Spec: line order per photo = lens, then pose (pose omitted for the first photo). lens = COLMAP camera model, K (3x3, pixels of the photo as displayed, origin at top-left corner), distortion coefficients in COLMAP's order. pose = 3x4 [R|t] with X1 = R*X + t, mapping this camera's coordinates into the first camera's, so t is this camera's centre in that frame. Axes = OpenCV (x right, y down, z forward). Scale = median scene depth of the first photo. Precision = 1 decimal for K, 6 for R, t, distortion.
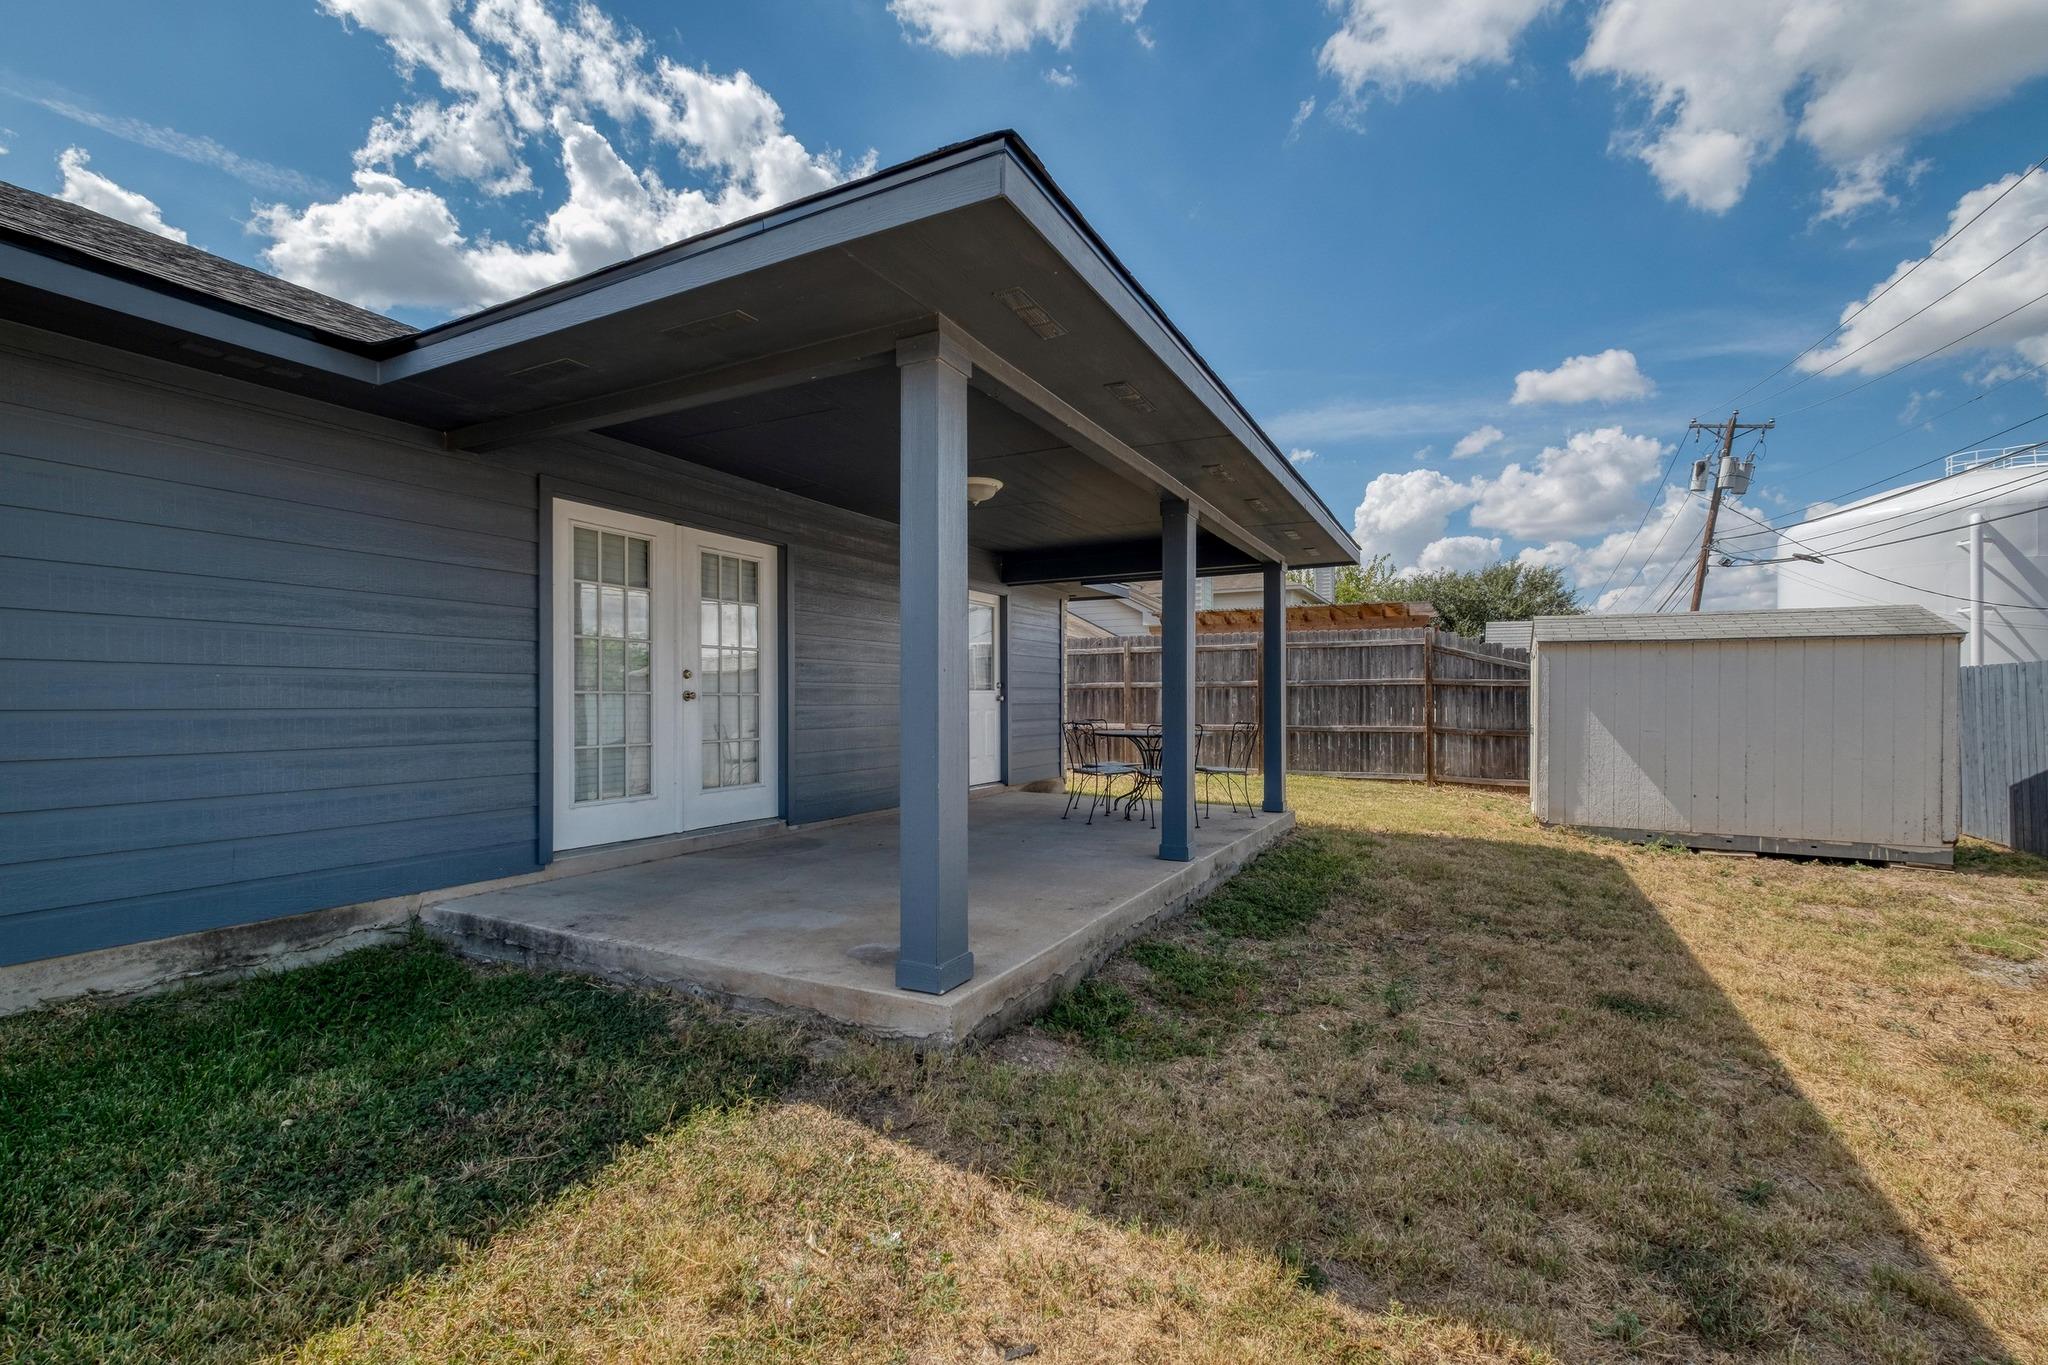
lens RADIAL K [[884.1, 0, 1017.0], [0, 884.1, 693.6], [0, 0, 1]] dist [0.003898, -0.003150]
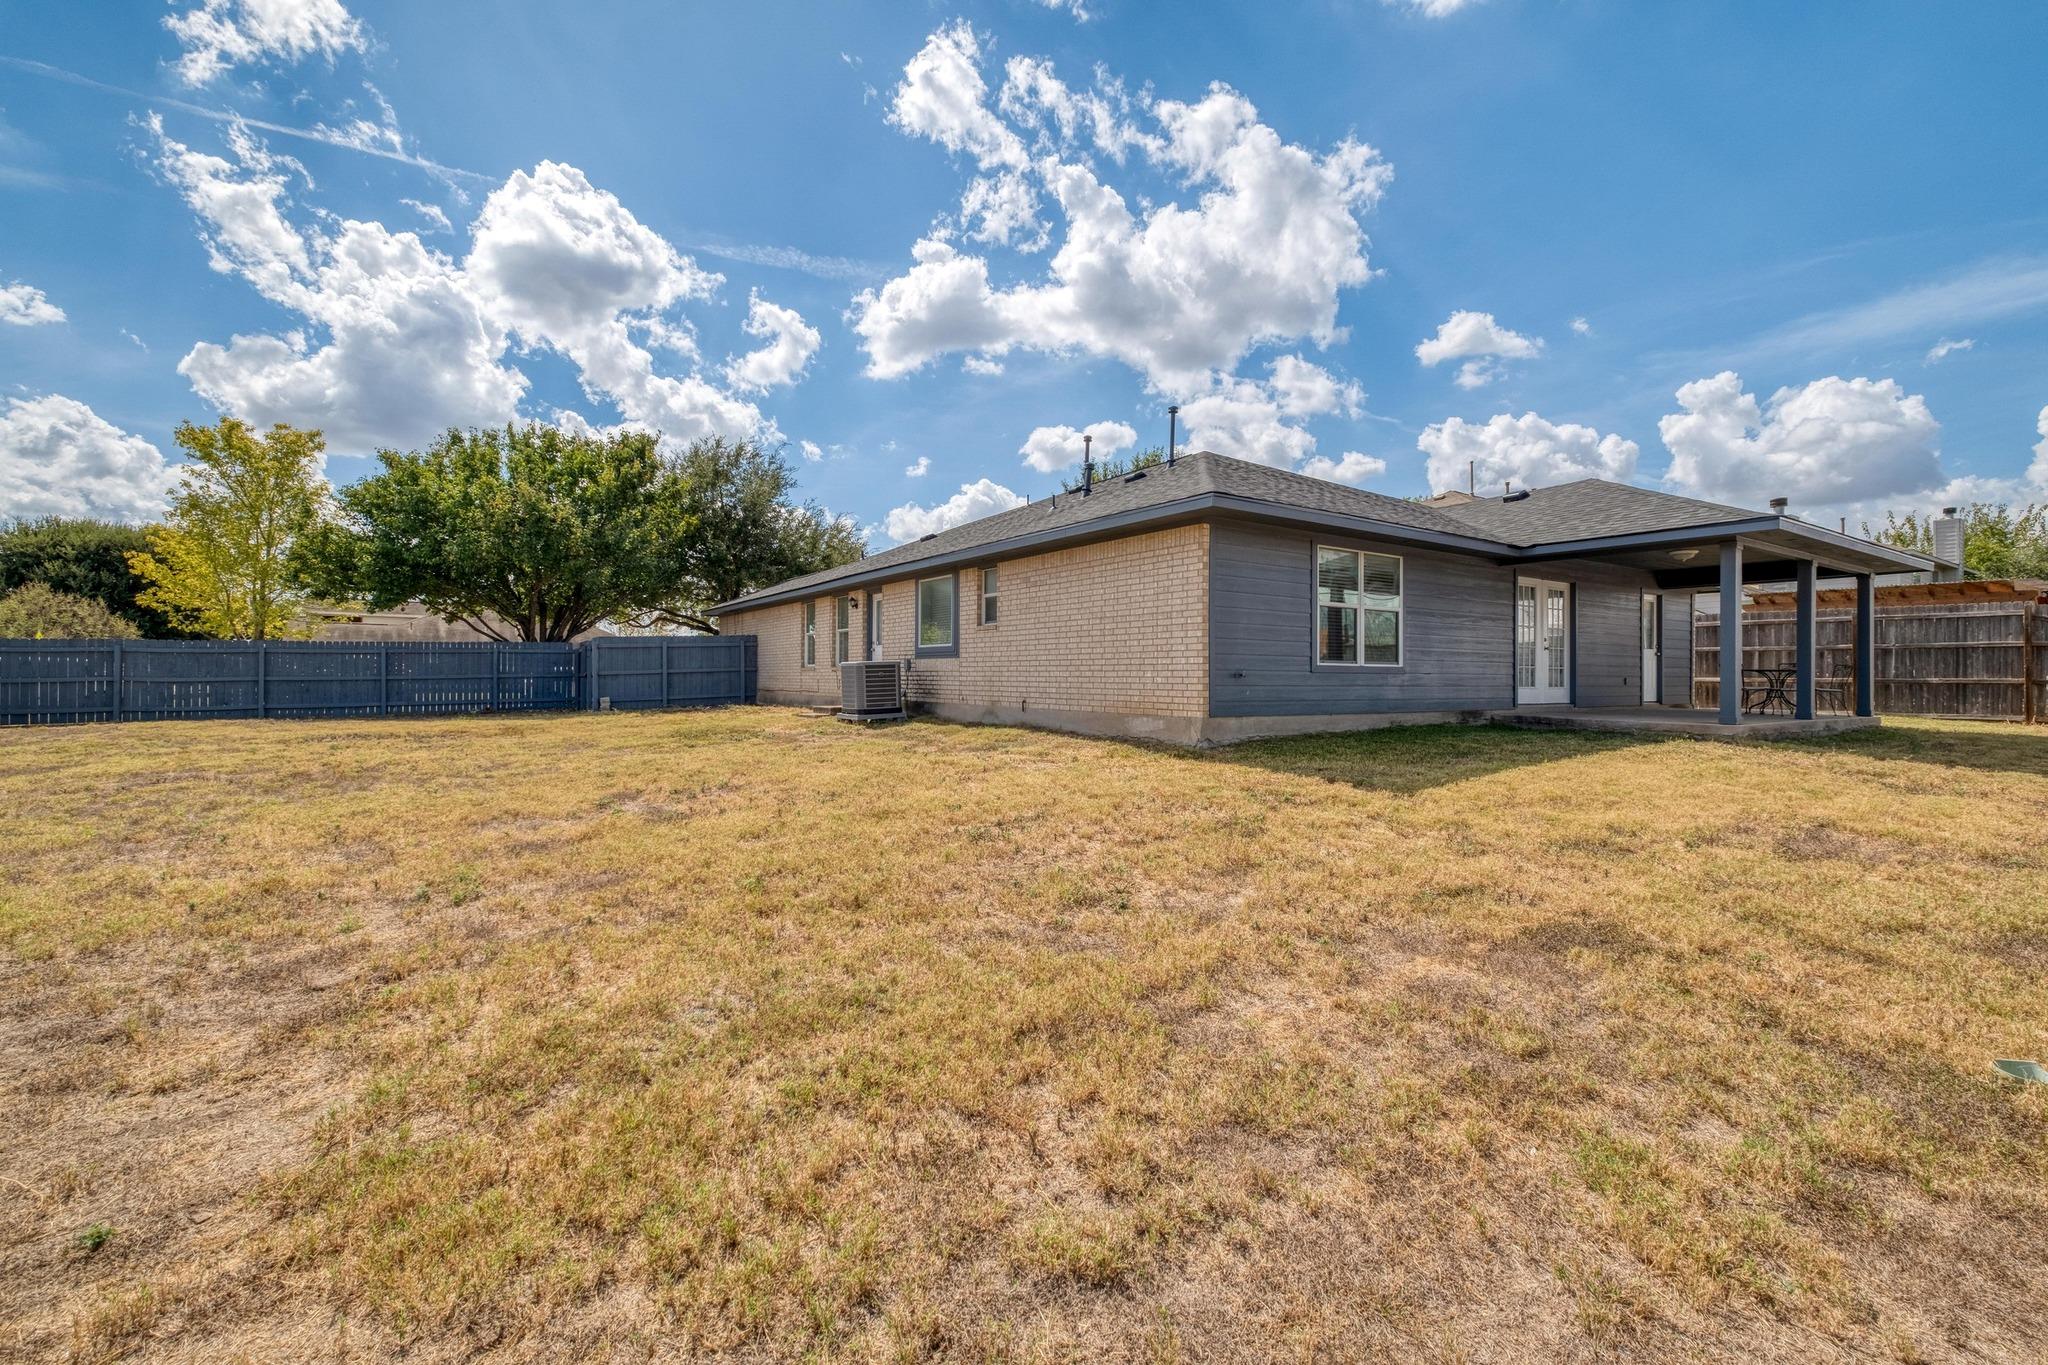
lens RADIAL K [[884.1, 0, 1038.1], [0, 884.1, 664.2], [0, 0, 1]] dist [0.003898, -0.003150]
pose [[0.888133, 0.003522, -0.459573, -0.203501], [-0.005565, 0.999980, -0.003093, 0.025958], [0.459553, 0.005304, 0.888135, -0.743897]]
